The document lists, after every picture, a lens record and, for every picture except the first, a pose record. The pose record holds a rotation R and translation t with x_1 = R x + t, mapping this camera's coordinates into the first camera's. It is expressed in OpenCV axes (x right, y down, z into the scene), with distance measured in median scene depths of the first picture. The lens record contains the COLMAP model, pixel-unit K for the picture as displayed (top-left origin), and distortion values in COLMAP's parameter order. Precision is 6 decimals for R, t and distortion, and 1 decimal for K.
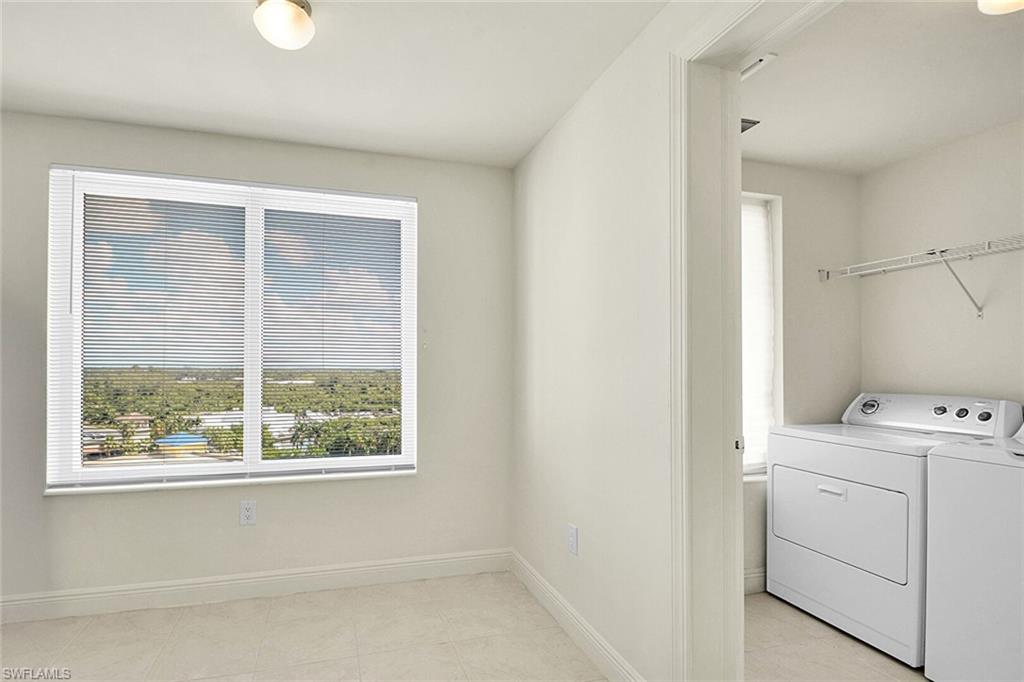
lens RADIAL K [[504.1, 0, 458.5], [0, 504.1, 358.3], [0, 0, 1]] dist [0.019434, -0.020715]
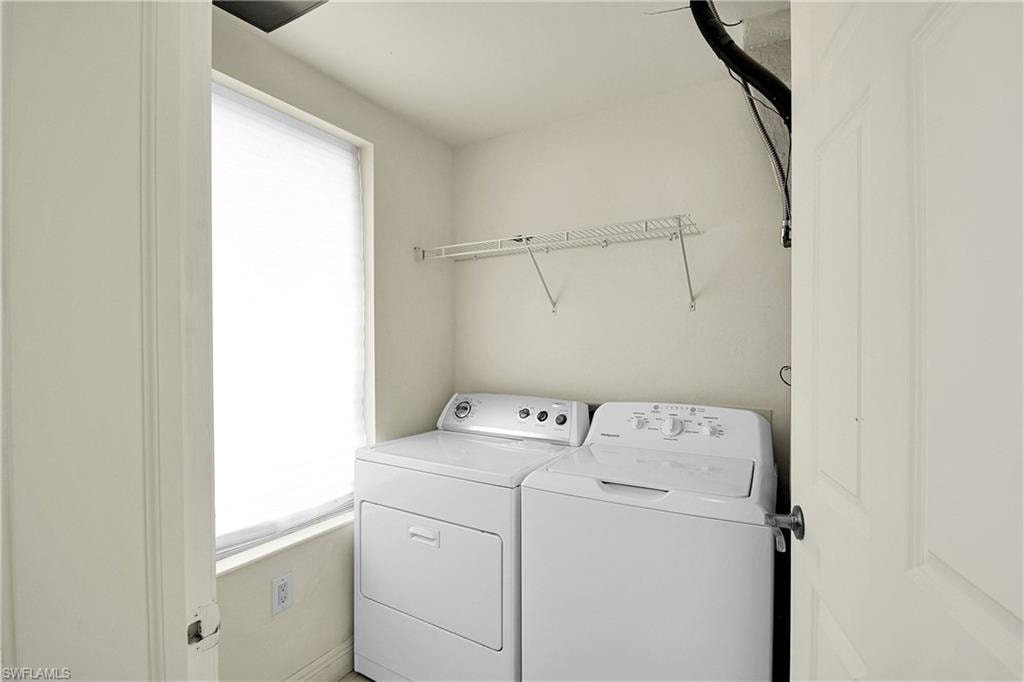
lens RADIAL K [[469.8, 0, 512.0], [0, 469.8, 341.0], [0, 0, 1]] dist [0.001223, 0.000107]
pose [[0.703424, -0.008762, 0.710716, 0.301023], [-0.004264, 0.999854, 0.016547, -0.037797], [-0.710758, -0.014670, 0.703284, 0.375526]]
